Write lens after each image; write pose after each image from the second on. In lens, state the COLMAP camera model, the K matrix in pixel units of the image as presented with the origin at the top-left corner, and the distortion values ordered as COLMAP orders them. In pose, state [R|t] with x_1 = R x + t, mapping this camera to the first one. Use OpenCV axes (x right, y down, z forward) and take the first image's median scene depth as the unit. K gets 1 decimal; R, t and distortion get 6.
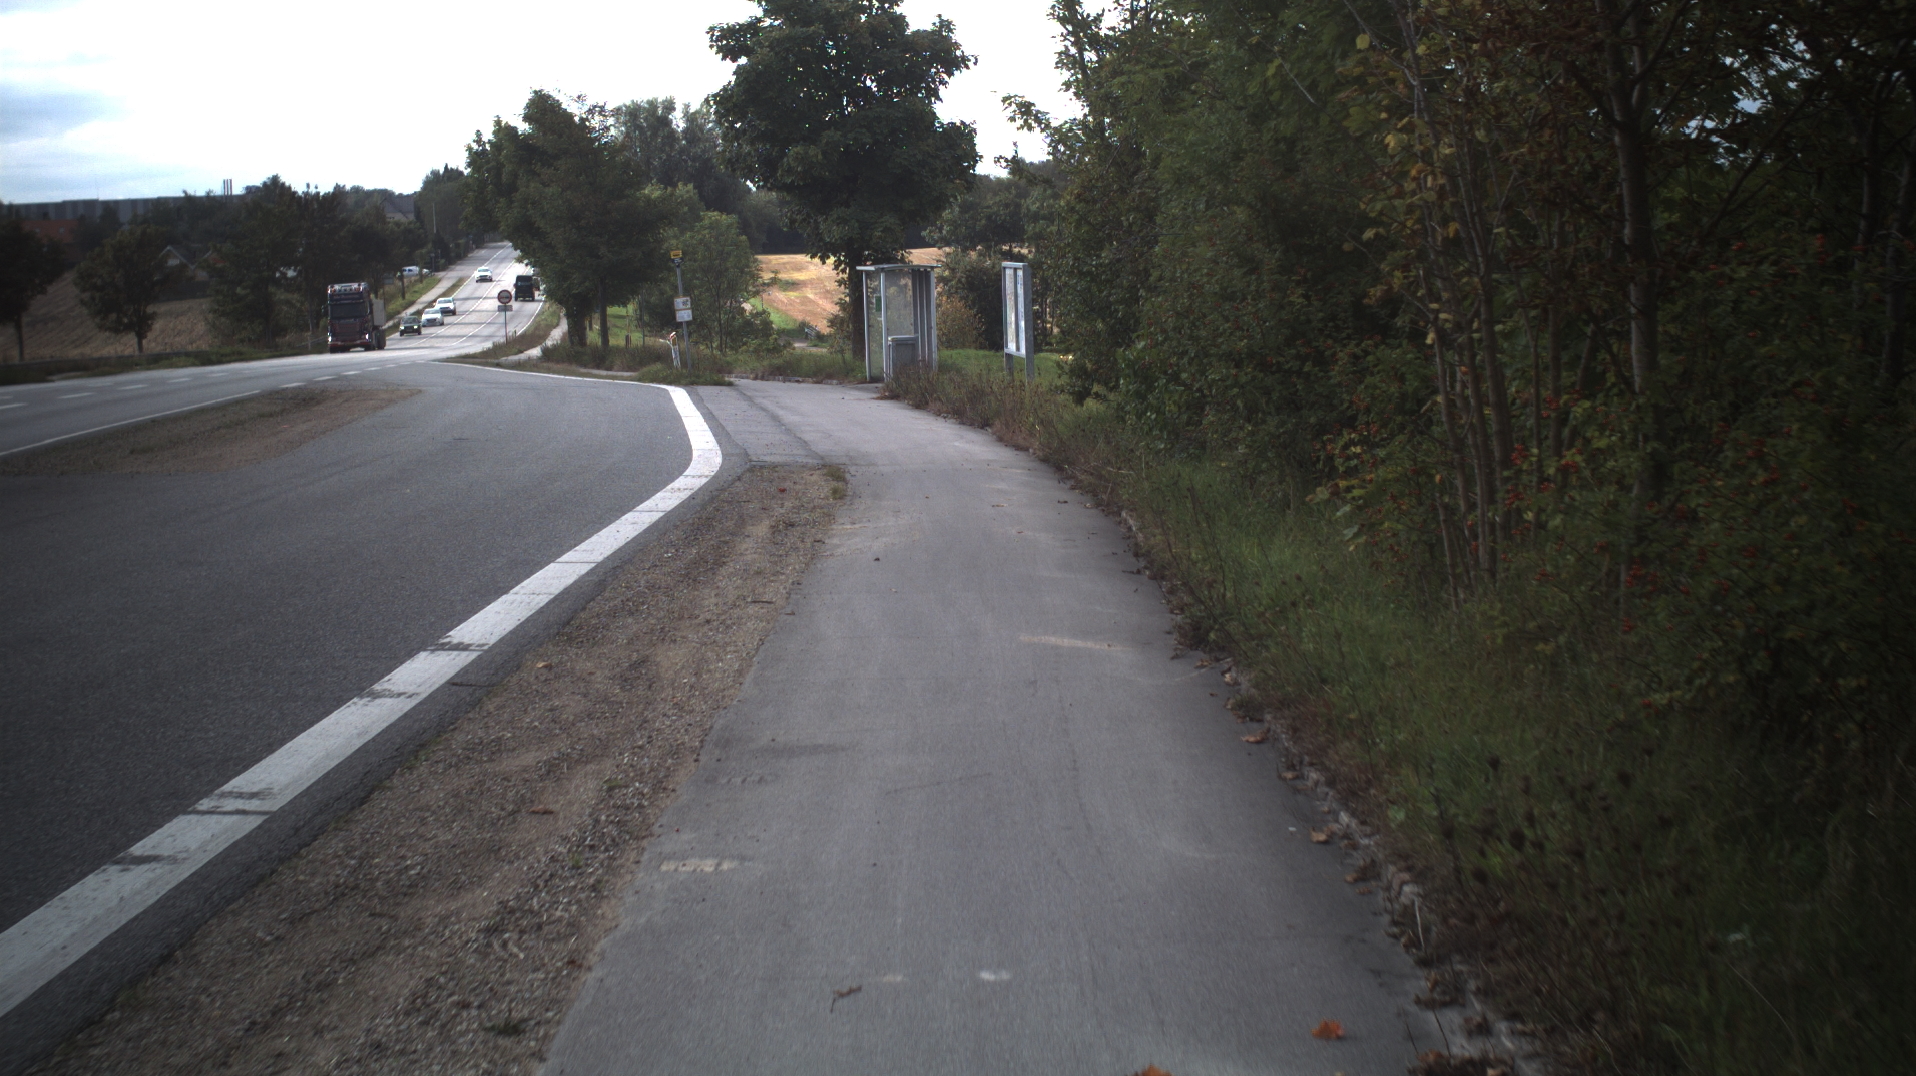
lens RADIAL K [[3362.6, 0, 958.0], [0, 3362.6, 538.0], [0, 0, 1]] dist [-0.289724, 0.201800]
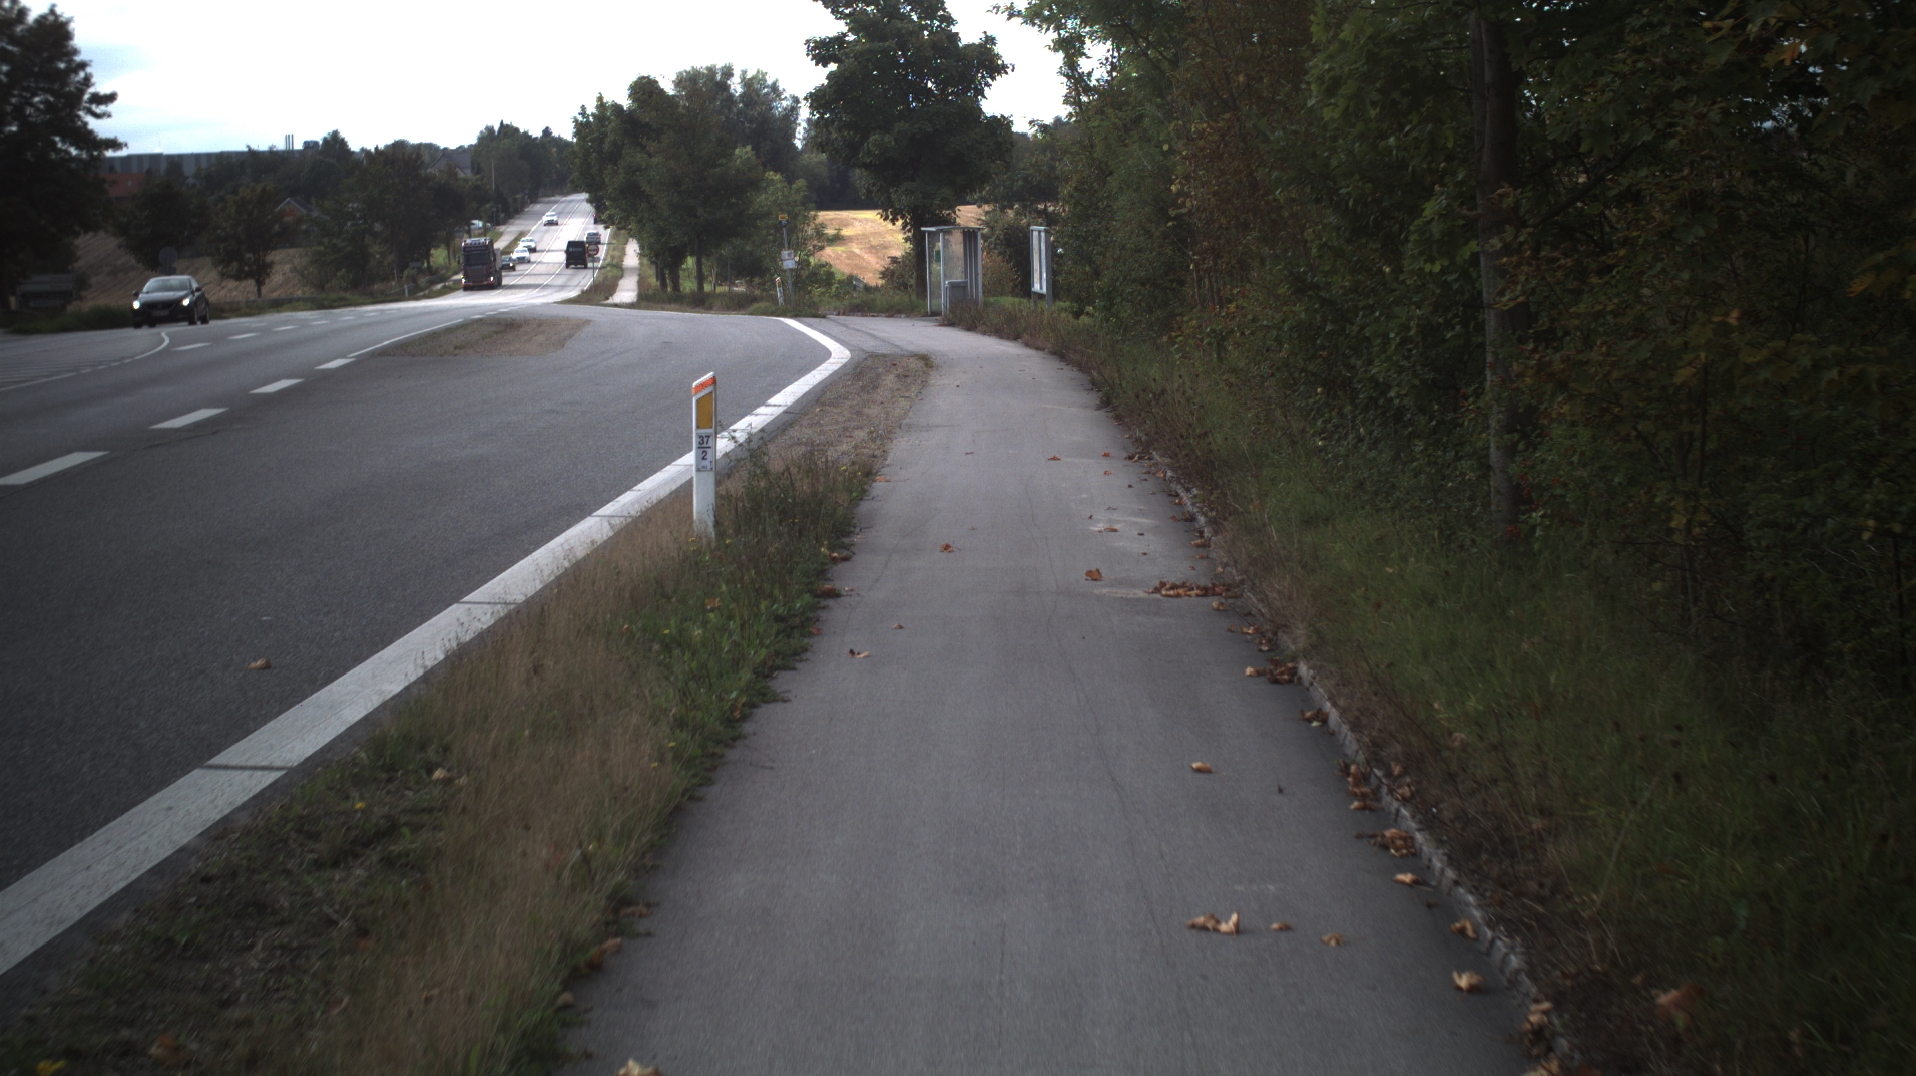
lens RADIAL K [[3362.6, 0, 958.0], [0, 3362.6, 538.0], [0, 0, 1]] dist [-0.289724, 0.201800]
pose [[0.999921, 0.006719, -0.010624, -0.000951], [-0.006578, 0.999891, 0.013206, 0.020994], [0.010712, -0.013135, 0.999856, -0.284905]]
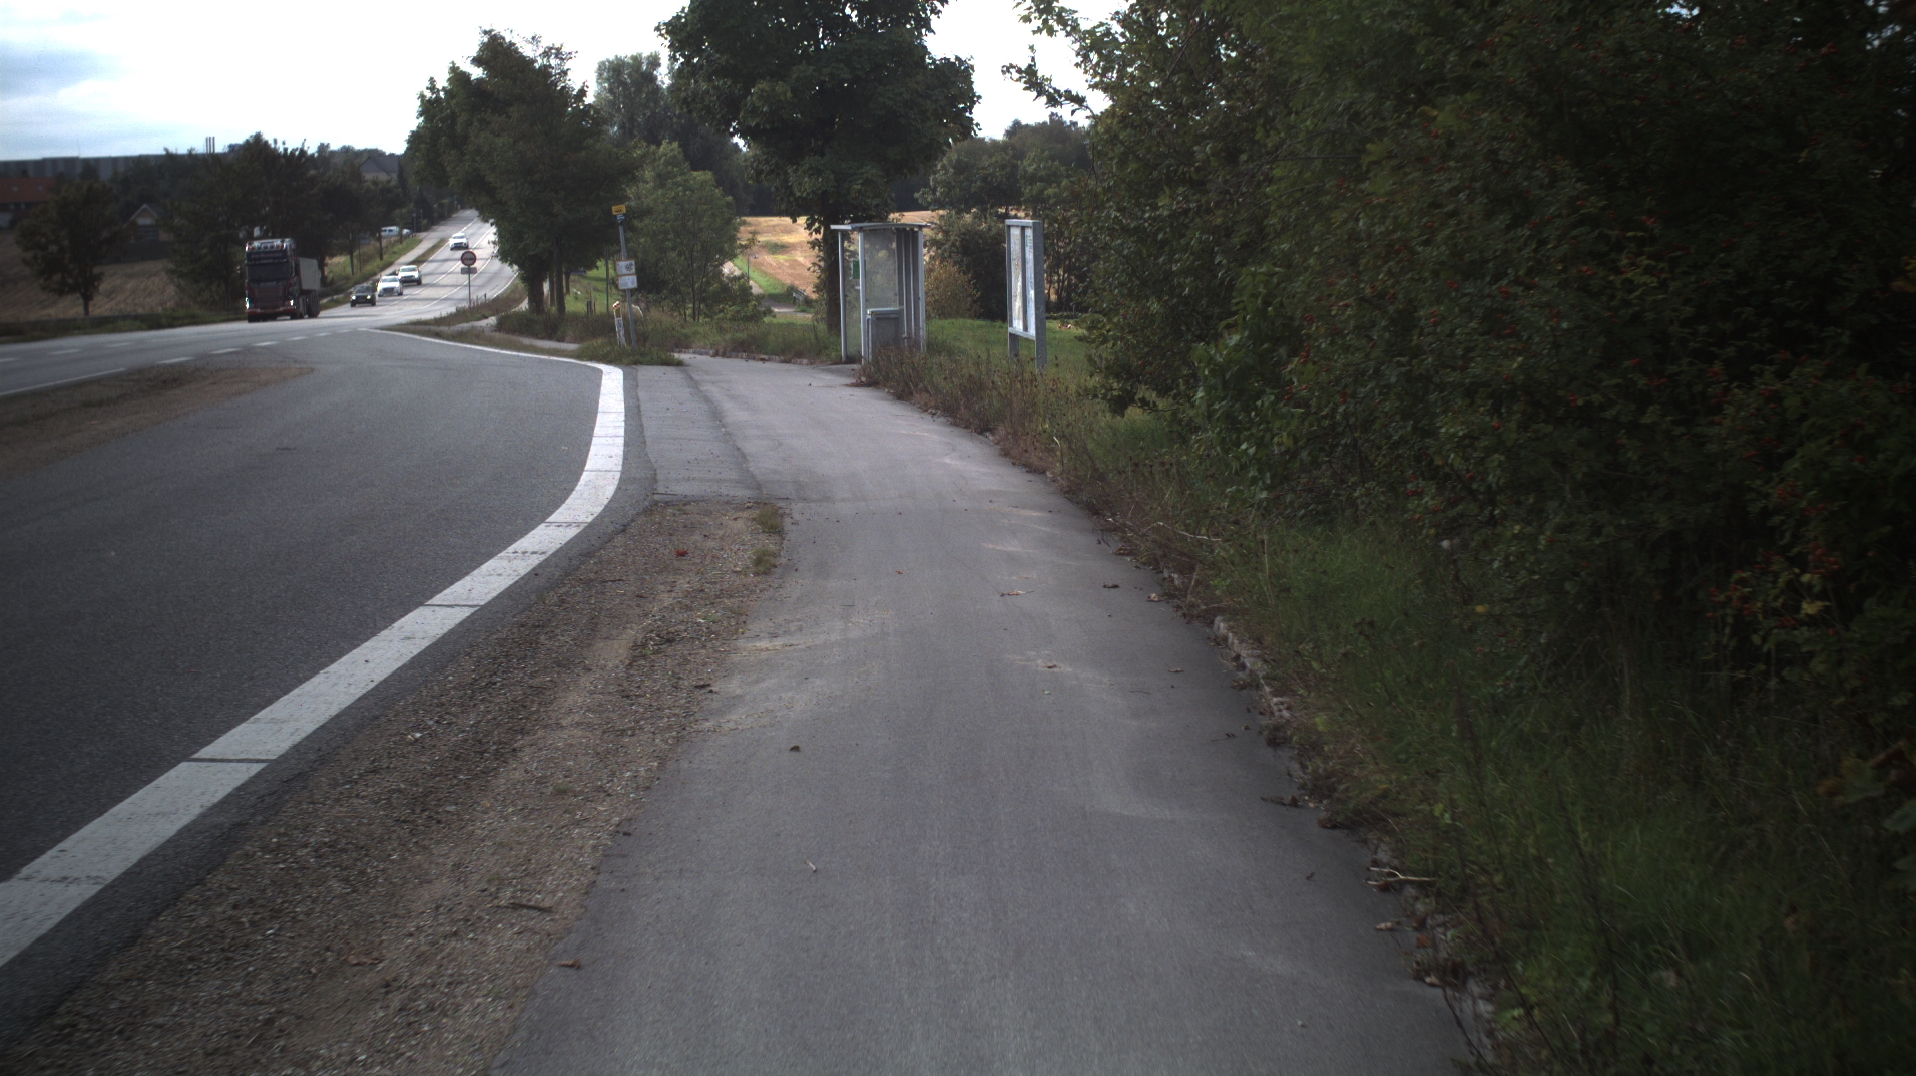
lens RADIAL K [[3362.6, 0, 958.0], [0, 3362.6, 538.0], [0, 0, 1]] dist [-0.289724, 0.201800]
pose [[0.999974, 0.006773, 0.002349, 0.000233], [-0.006798, 0.999921, 0.010612, -0.010458], [-0.002276, -0.010628, 0.999941, 0.142876]]
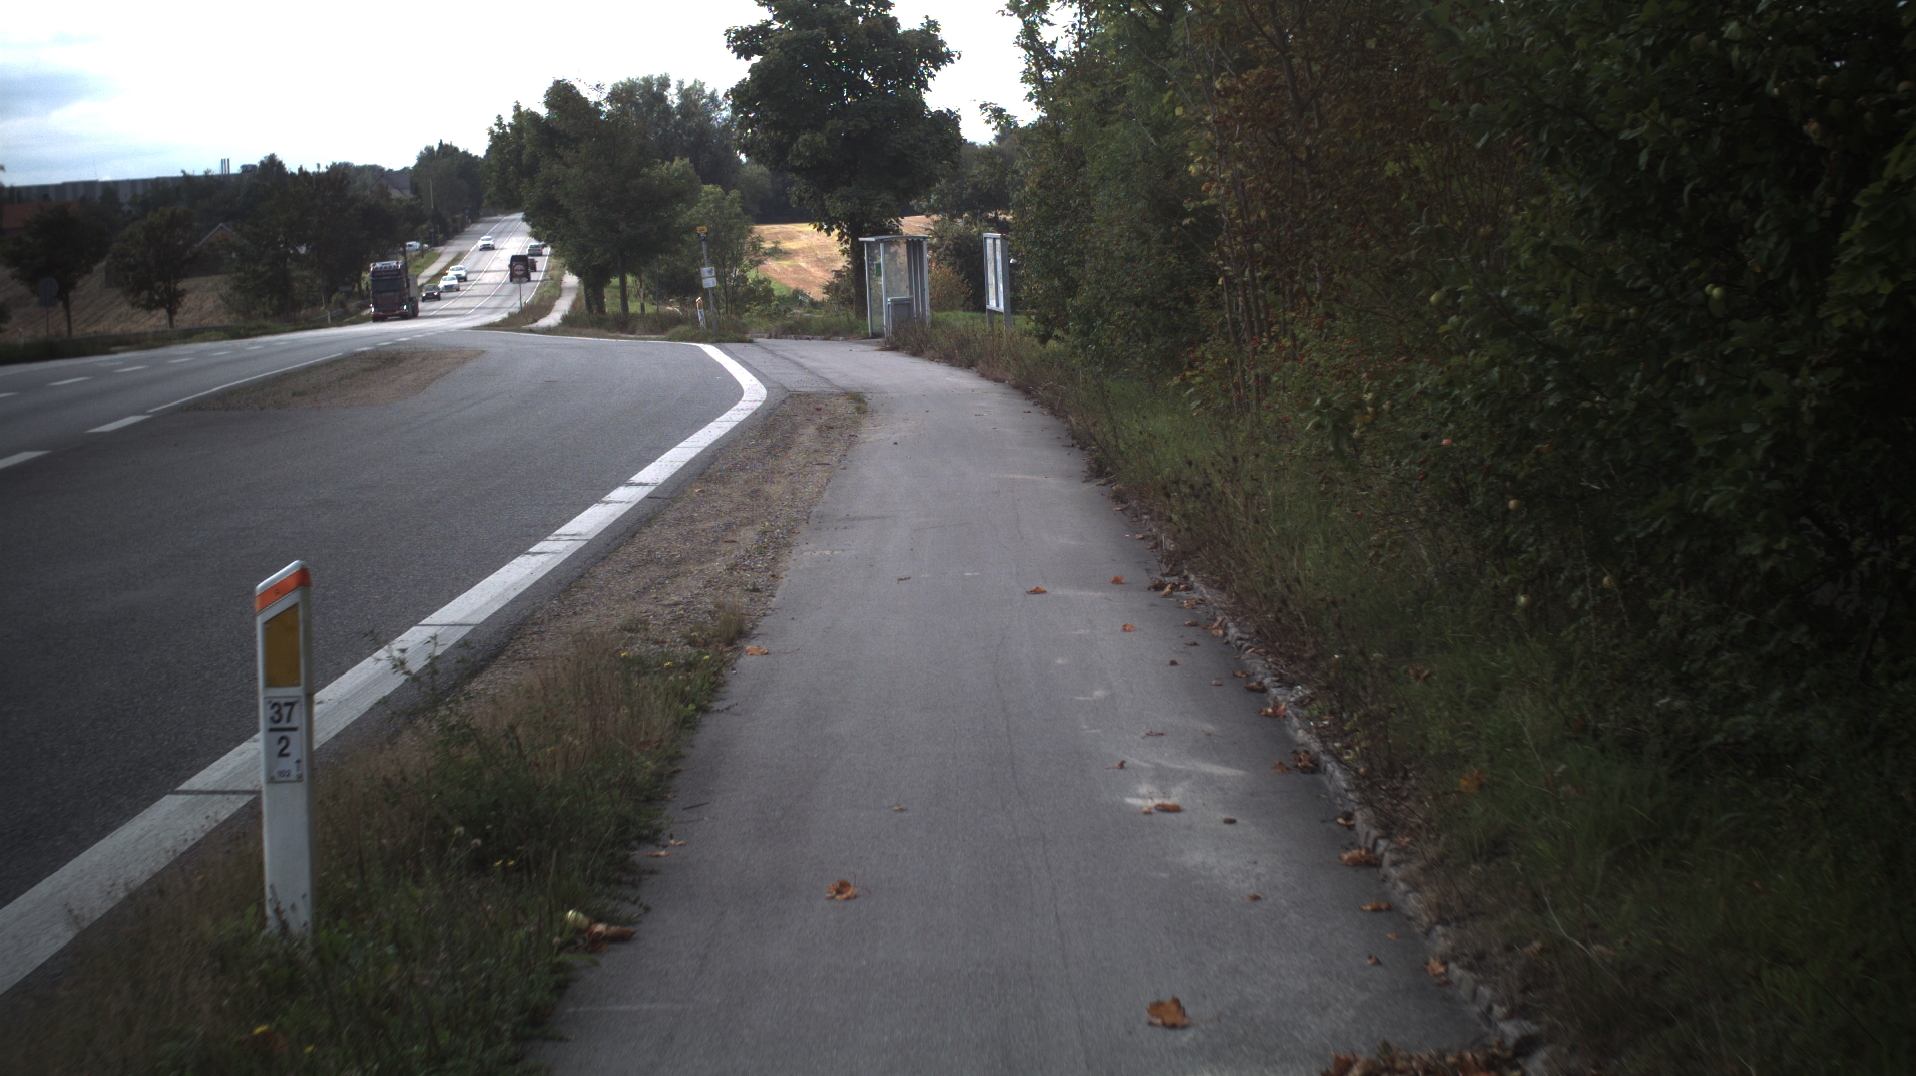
lens RADIAL K [[3362.6, 0, 958.0], [0, 3362.6, 538.0], [0, 0, 1]] dist [-0.289724, 0.201800]
pose [[0.999883, -0.015136, 0.002361, -0.000319], [0.015111, 0.999835, 0.010033, 0.010394], [-0.002513, -0.009996, 0.999947, -0.142541]]
